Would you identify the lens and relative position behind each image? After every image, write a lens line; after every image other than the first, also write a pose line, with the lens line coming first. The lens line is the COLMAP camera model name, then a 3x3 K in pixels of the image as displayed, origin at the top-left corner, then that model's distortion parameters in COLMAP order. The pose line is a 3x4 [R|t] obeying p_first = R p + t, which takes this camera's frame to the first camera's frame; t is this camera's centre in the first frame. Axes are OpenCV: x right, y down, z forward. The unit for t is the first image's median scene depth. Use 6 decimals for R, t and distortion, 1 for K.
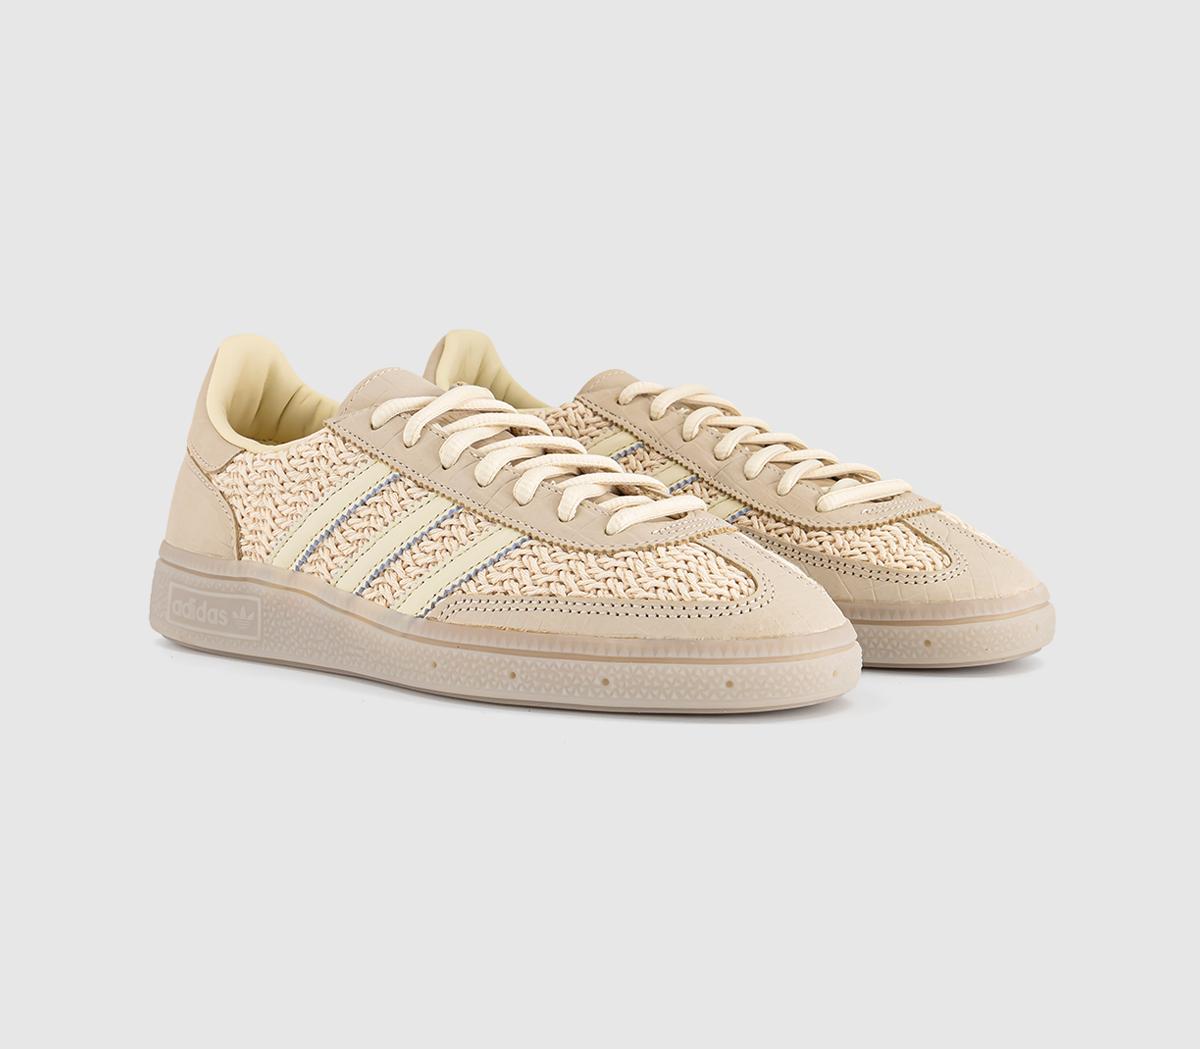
lens RADIAL K [[2338.0, 0, 600.0], [0, 2338.0, 524.5], [0, 0, 1]] dist [-0.018439, -0.043275]
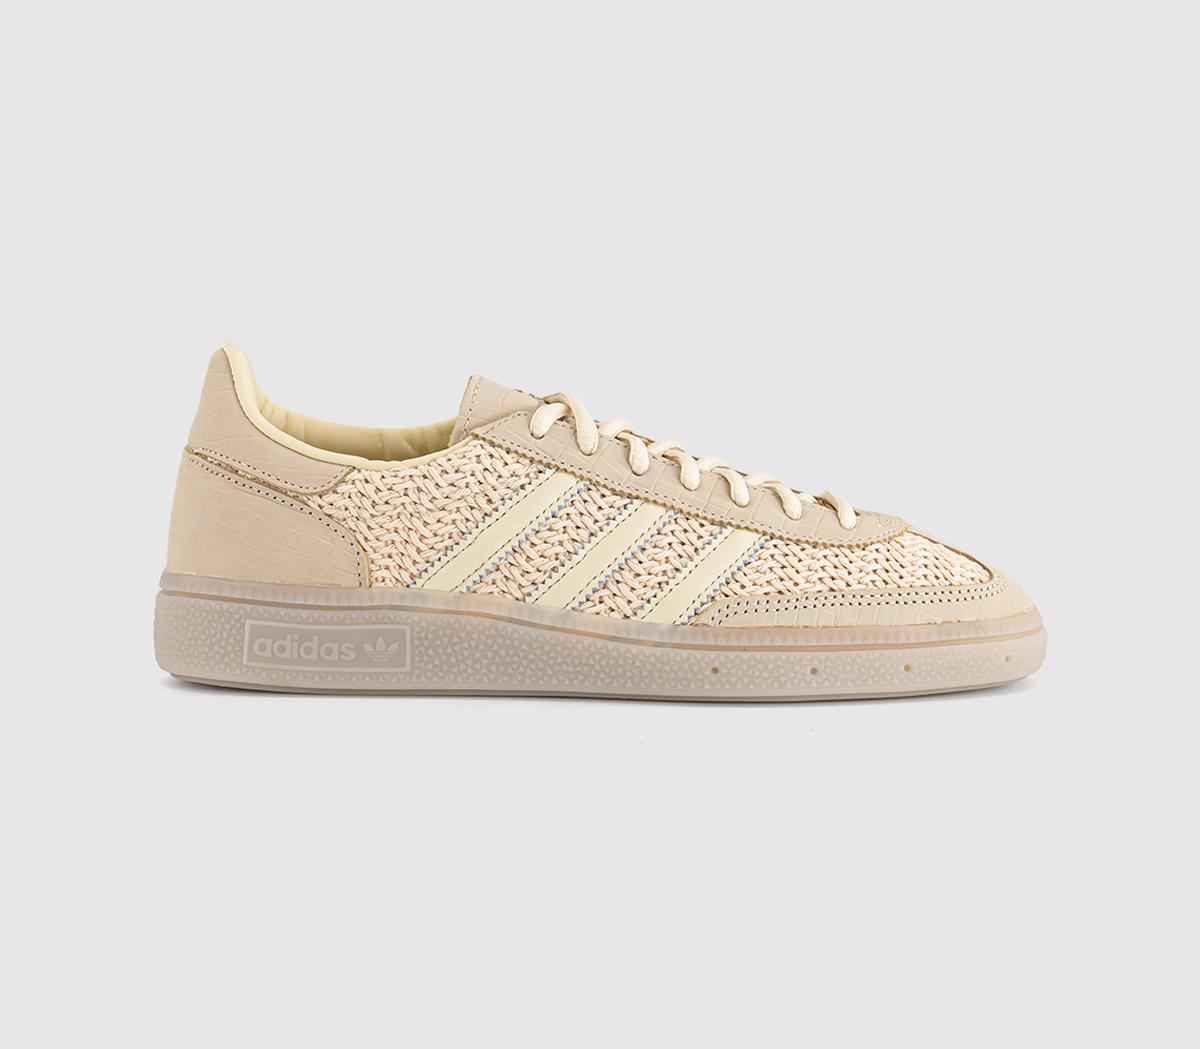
lens RADIAL K [[2338.0, 0, 600.0], [0, 2338.0, 524.5], [0, 0, 1]] dist [-0.018439, -0.043275]
pose [[0.796748, -0.056122, 0.601700, -0.705315], [0.059384, 0.998130, 0.014464, -0.019281], [-0.601387, 0.024207, 0.798591, 0.235013]]
